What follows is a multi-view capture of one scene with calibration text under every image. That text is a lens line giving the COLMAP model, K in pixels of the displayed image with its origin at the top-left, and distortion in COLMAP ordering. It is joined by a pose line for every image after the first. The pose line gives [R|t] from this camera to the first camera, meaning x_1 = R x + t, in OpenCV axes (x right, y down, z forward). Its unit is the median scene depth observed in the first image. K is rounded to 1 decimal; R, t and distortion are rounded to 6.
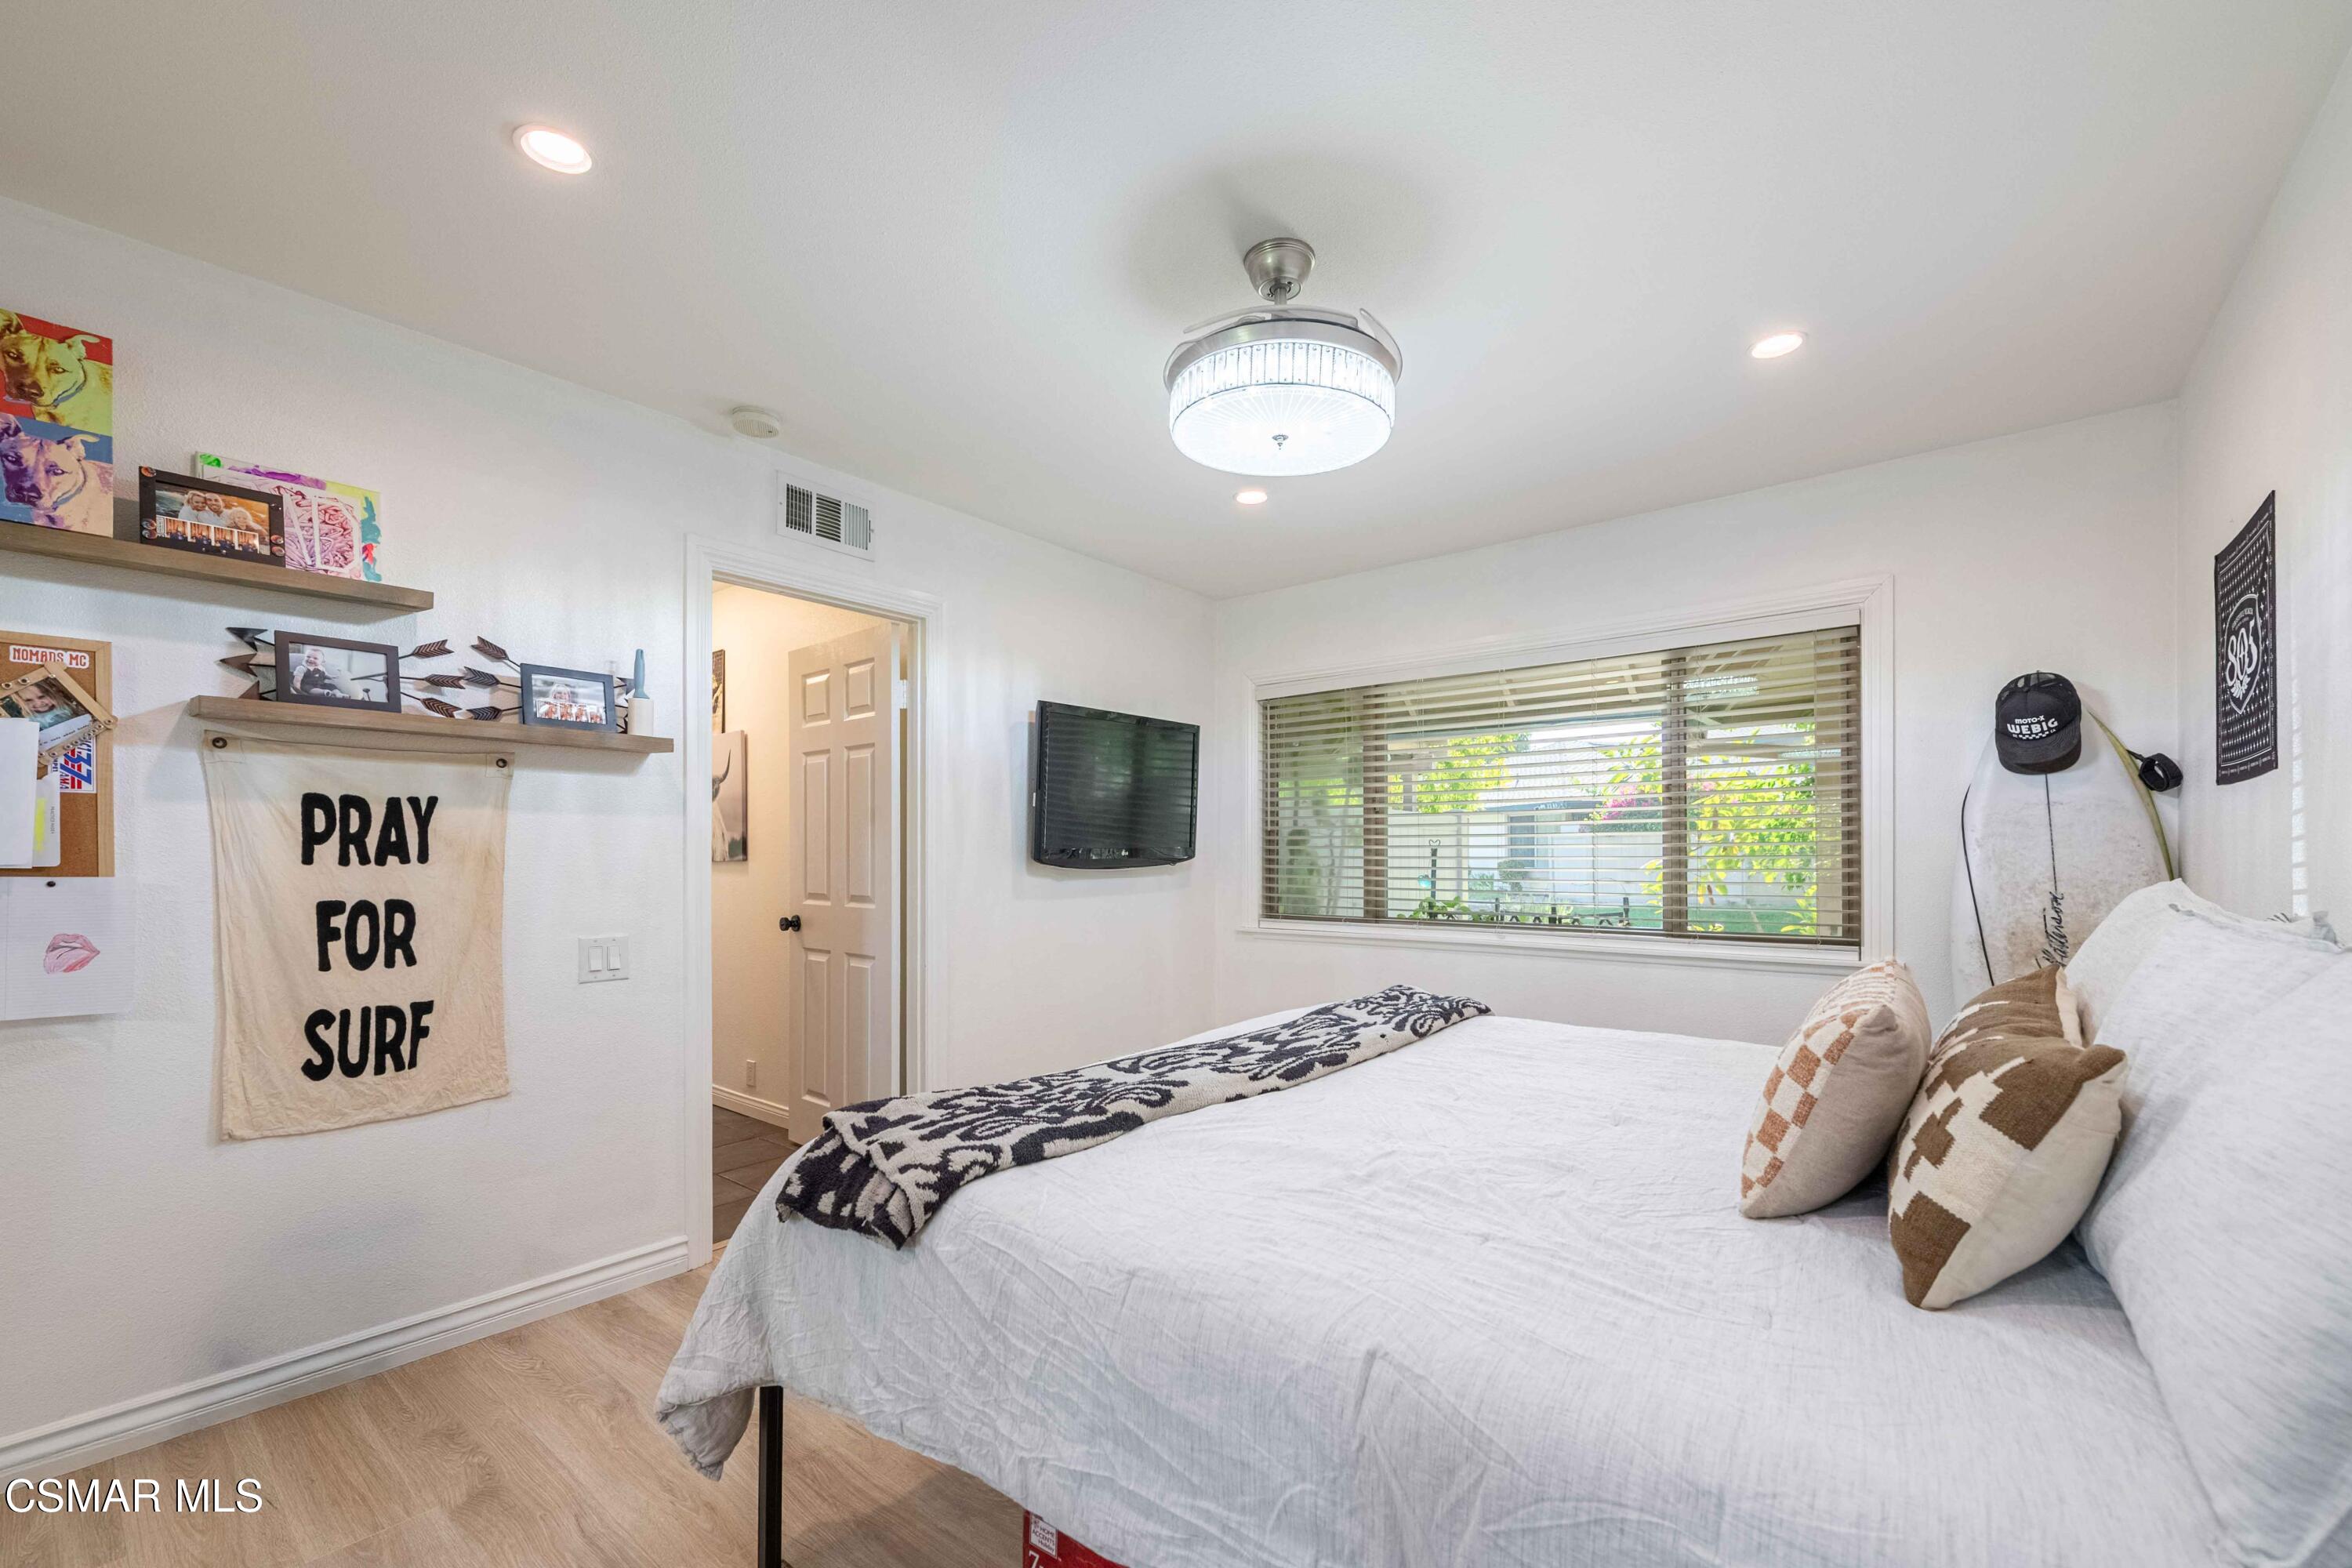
lens RADIAL K [[961.2, 0, 1180.5], [0, 961.2, 829.8], [0, 0, 1]] dist [-0.000246, -0.000088]
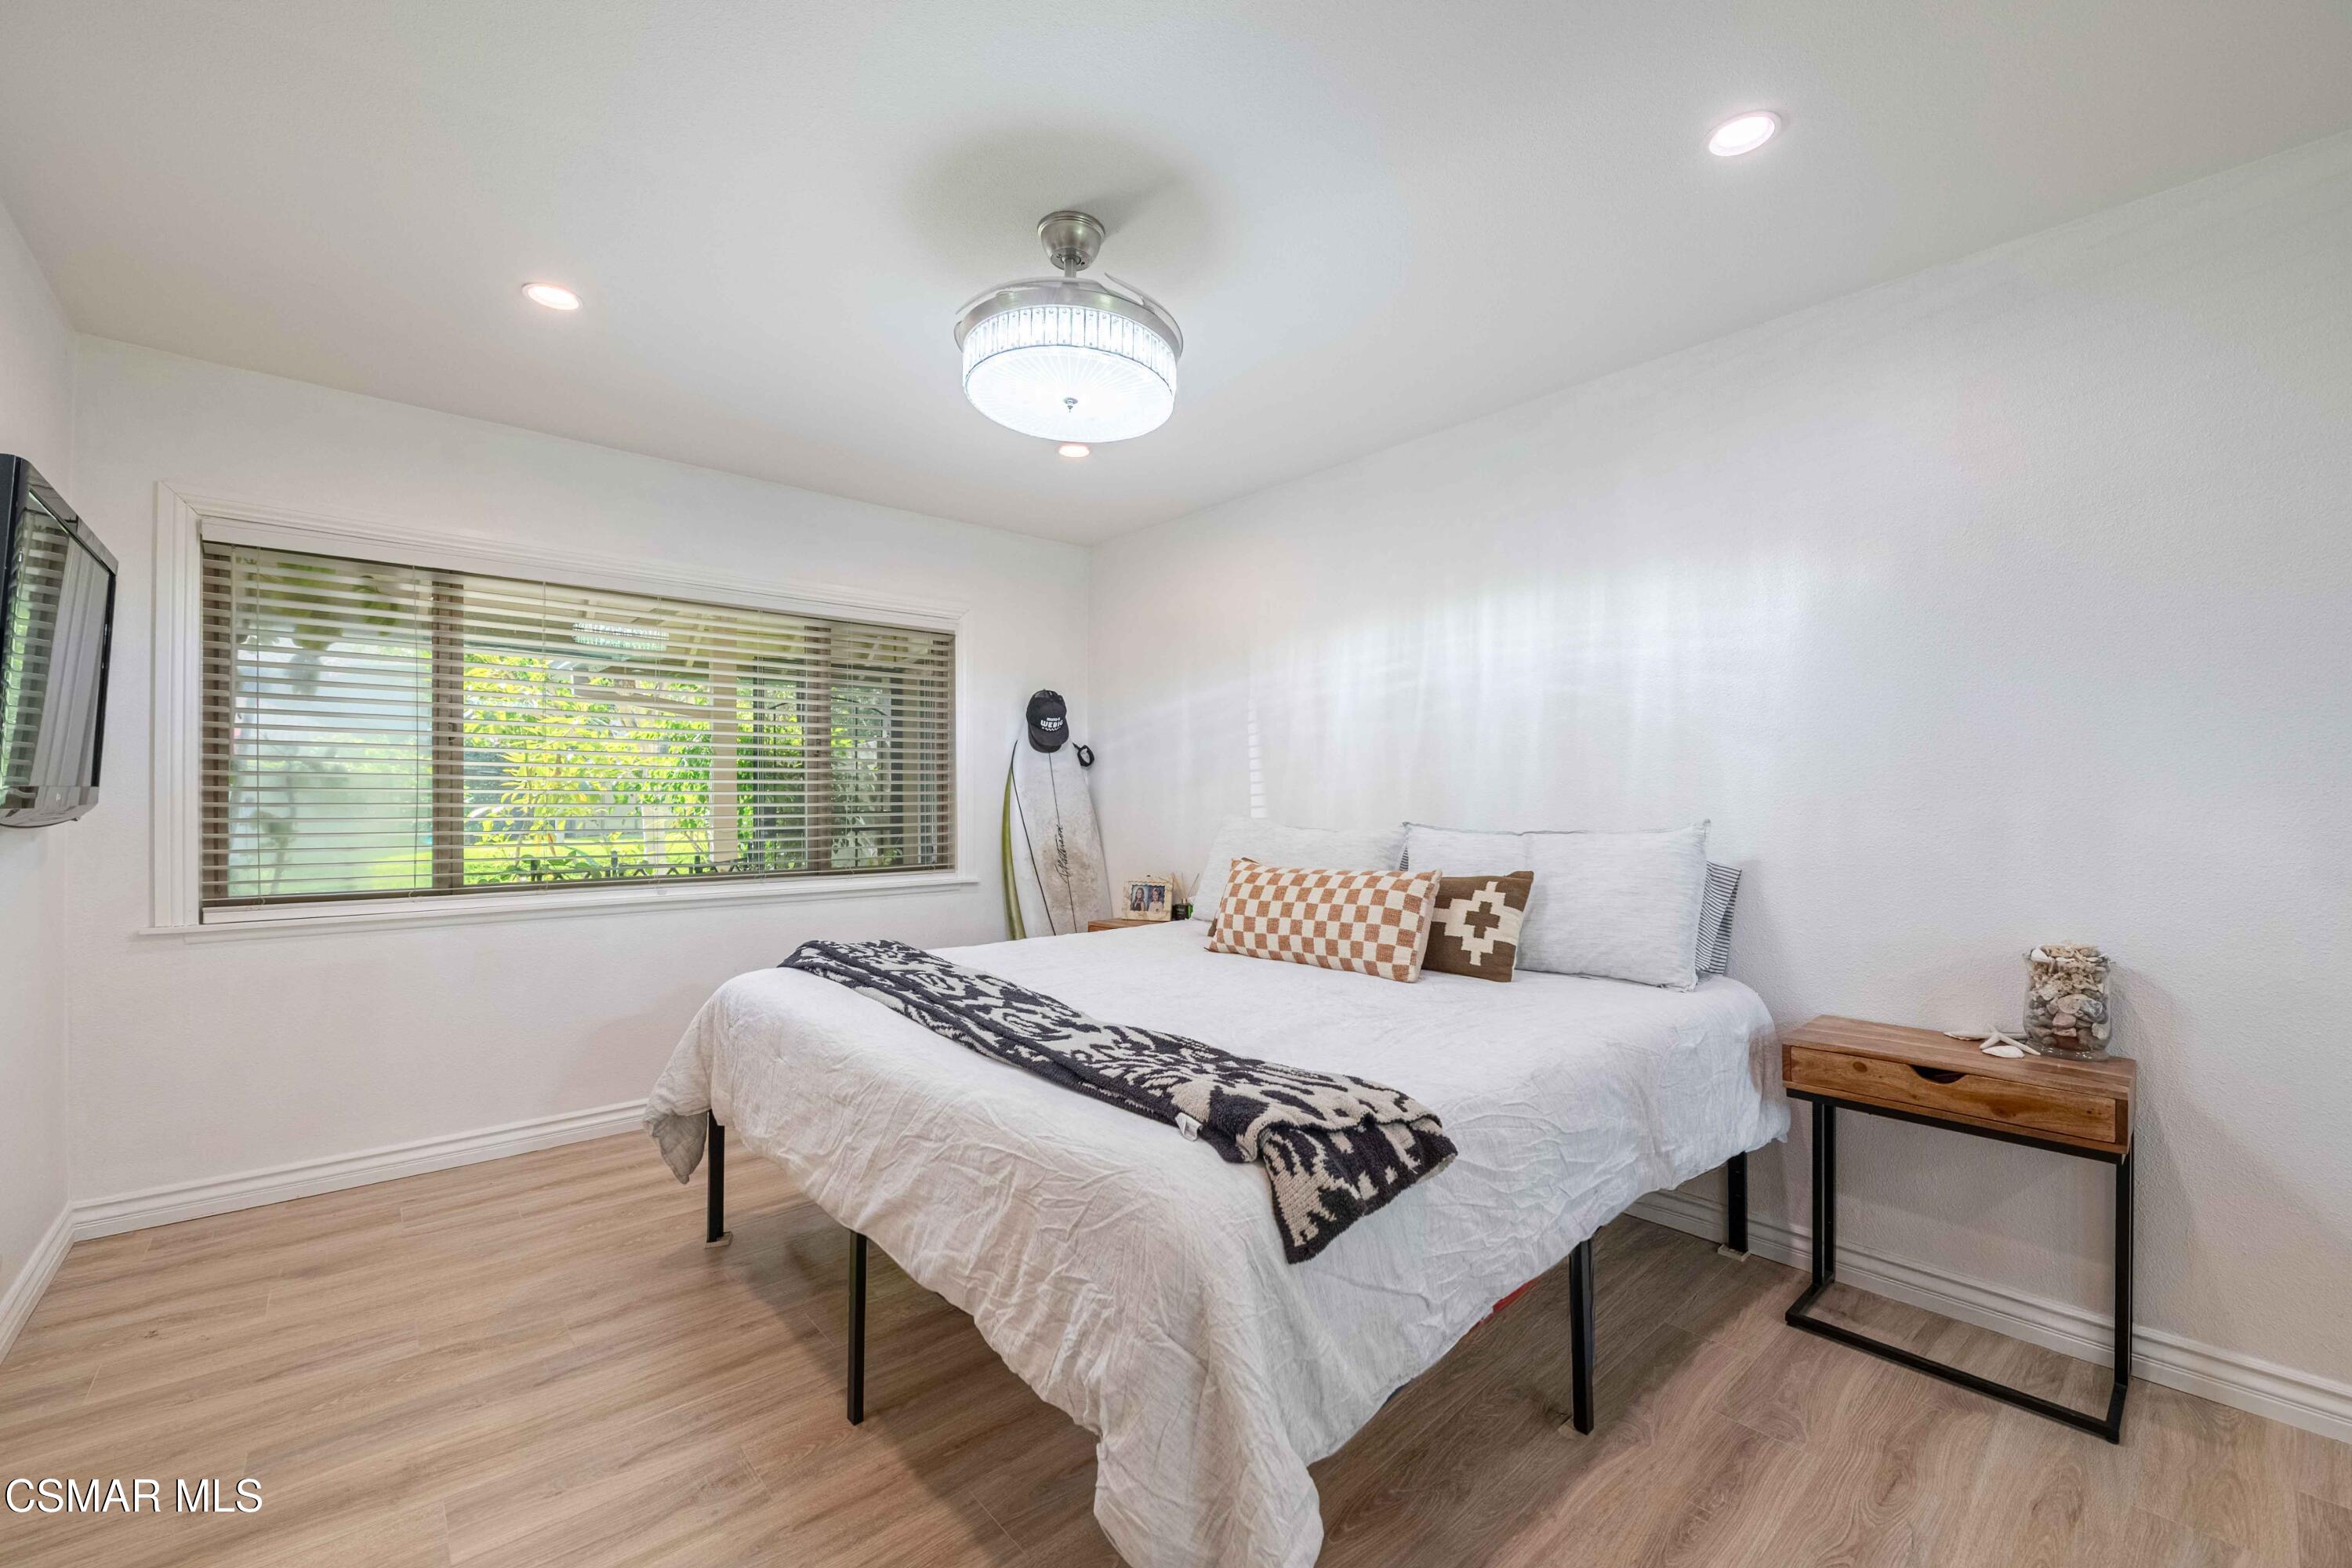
lens RADIAL K [[933.2, 0, 1180.3], [0, 933.2, 775.2], [0, 0, 1]] dist [-0.000841, -0.000411]
pose [[0.174845, 0.029534, 0.984153, -0.631897], [-0.026037, 0.999339, -0.025364, 0.014842], [-0.984252, -0.021190, 0.175498, 0.510728]]
